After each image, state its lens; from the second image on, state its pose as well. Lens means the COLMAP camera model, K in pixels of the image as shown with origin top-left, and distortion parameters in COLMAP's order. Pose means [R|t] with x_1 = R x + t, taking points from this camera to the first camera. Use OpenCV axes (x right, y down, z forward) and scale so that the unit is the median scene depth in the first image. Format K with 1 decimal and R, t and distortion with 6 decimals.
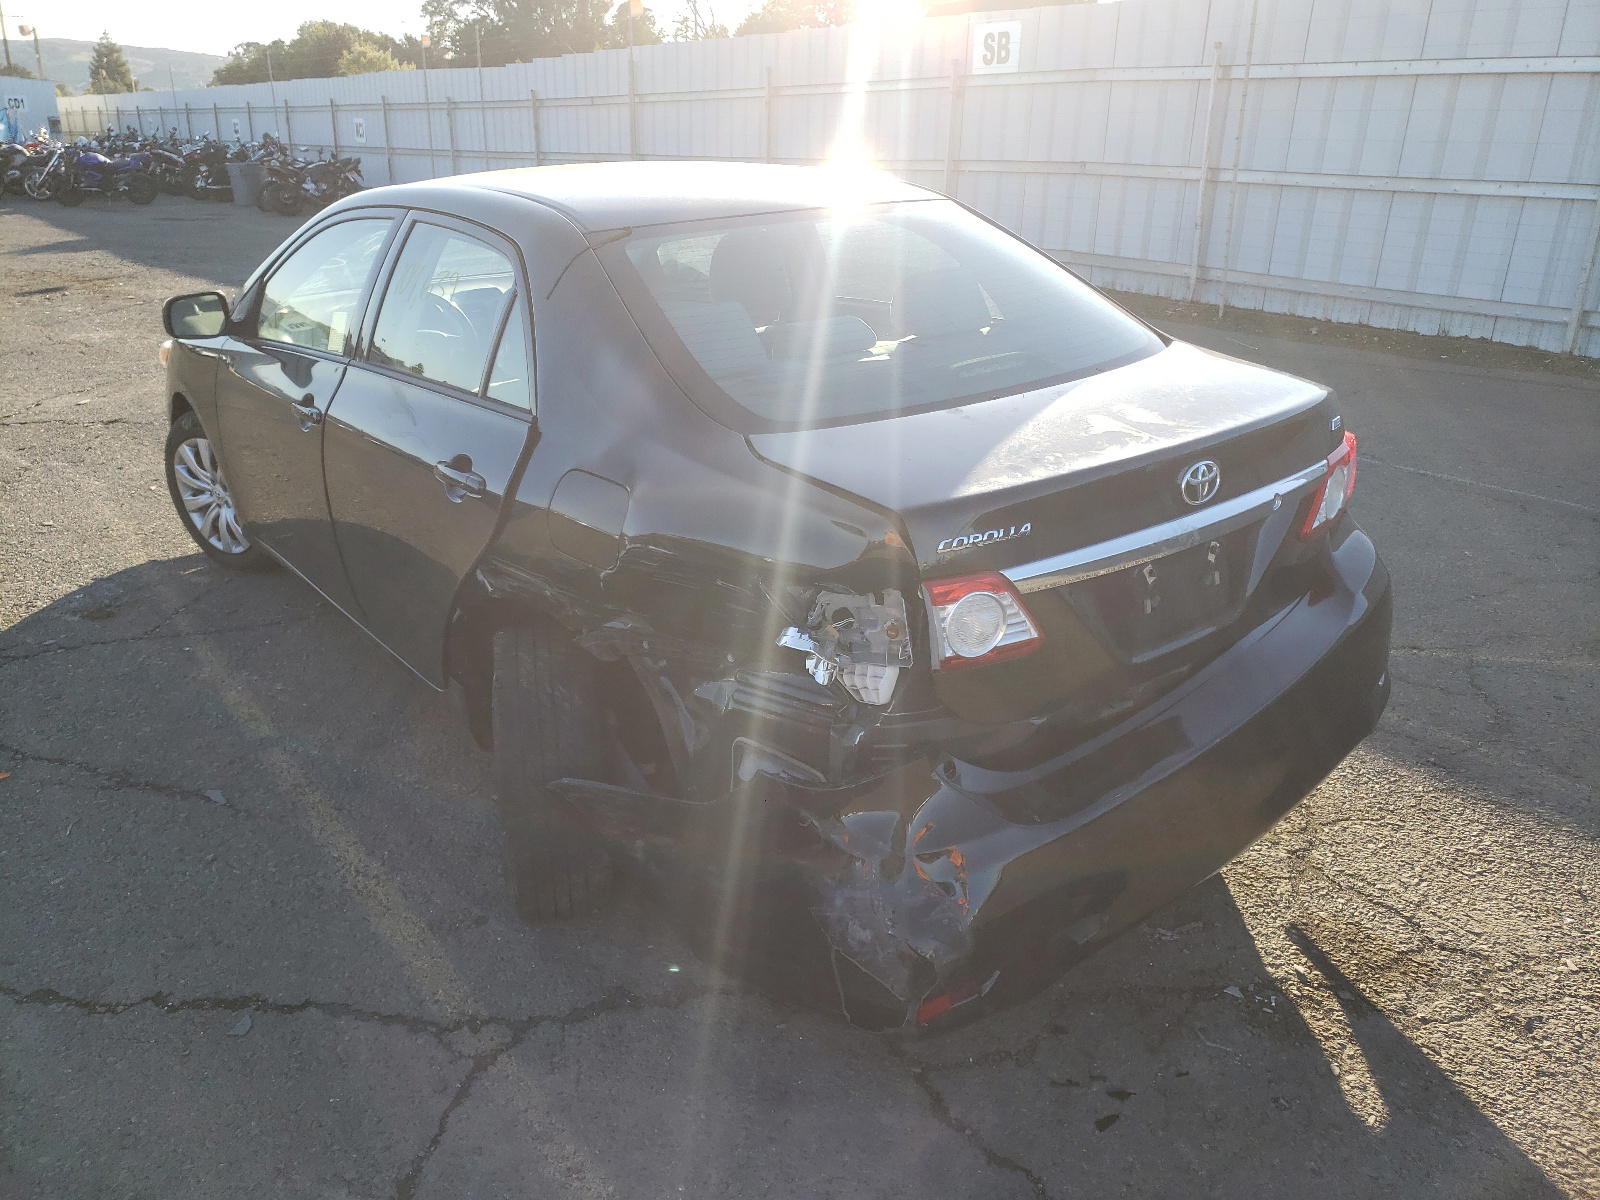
lens RADIAL K [[1213.3, 0, 814.4], [0, 1213.3, 597.7], [0, 0, 1]] dist [0.000941, 0.003774]
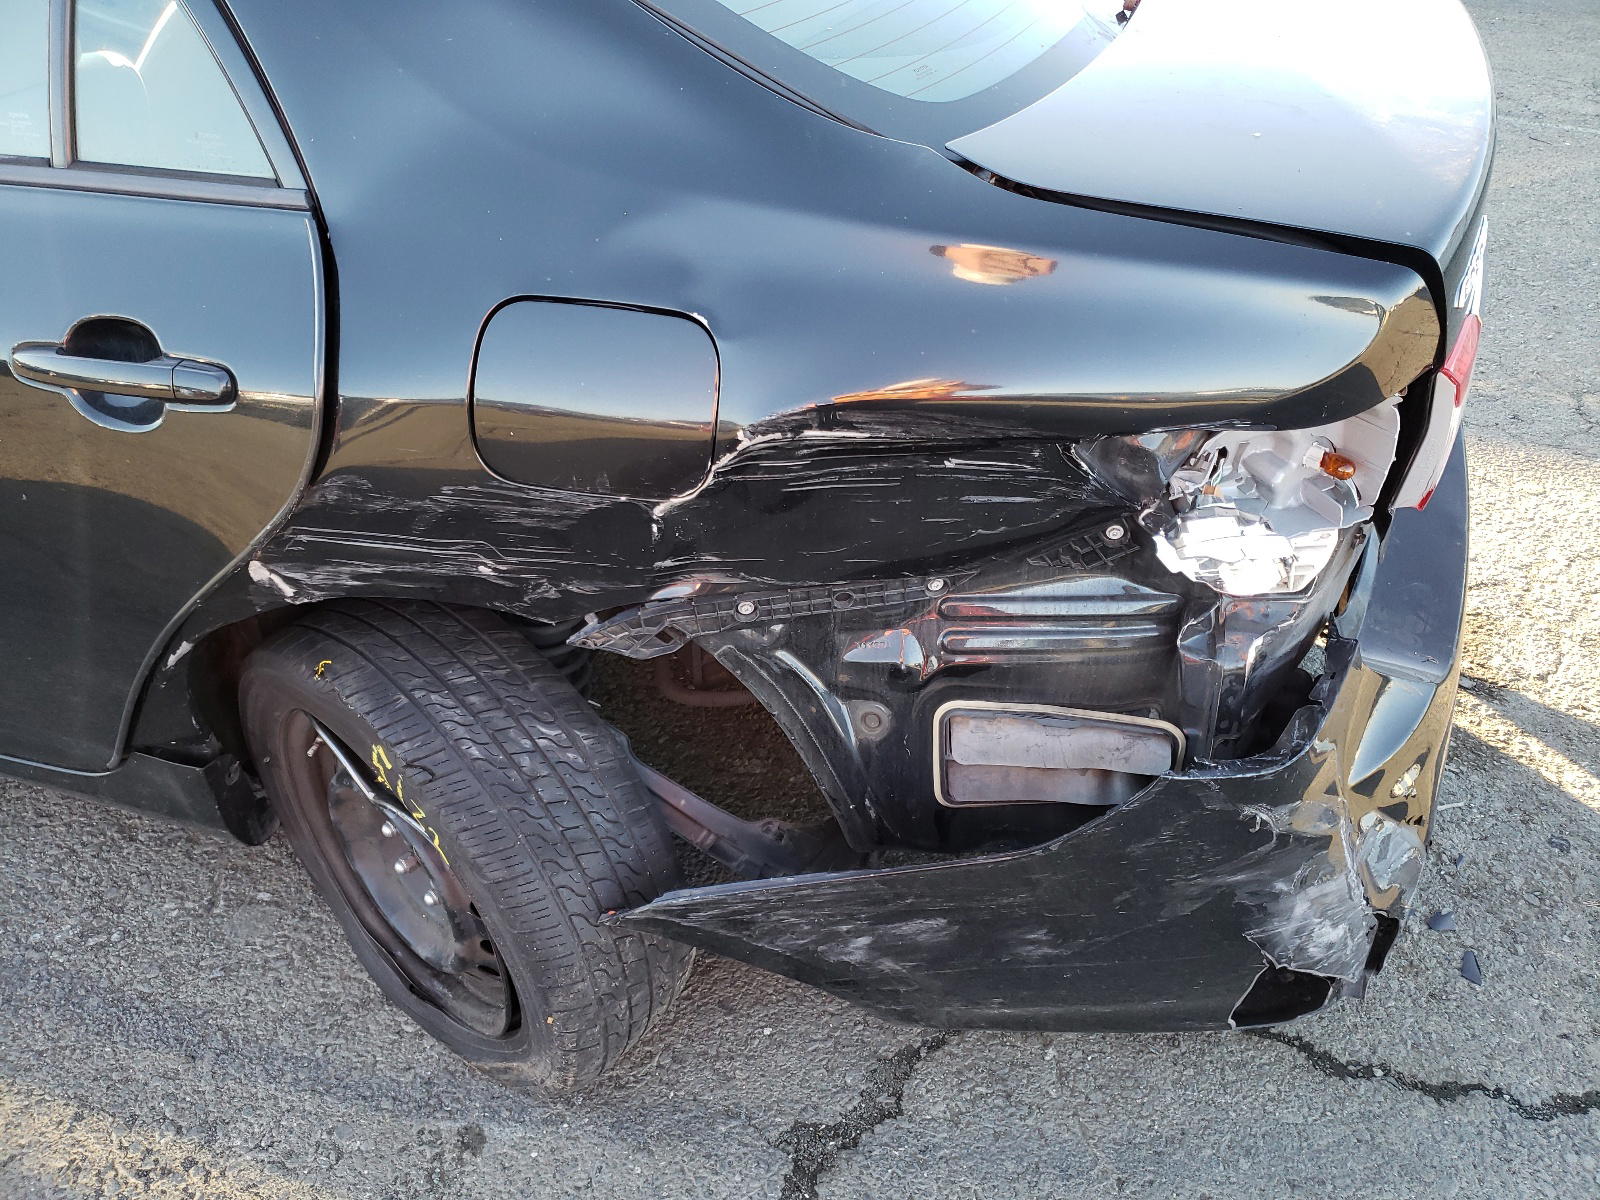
lens RADIAL K [[1213.3, 0, 795.7], [0, 1213.3, 605.5], [0, 0, 1]] dist [0.000941, 0.003774]
pose [[0.811336, -0.356953, 0.462945, -0.350926], [0.203397, 0.914820, 0.348905, -0.134818], [-0.548054, -0.188918, 0.814830, 0.548692]]
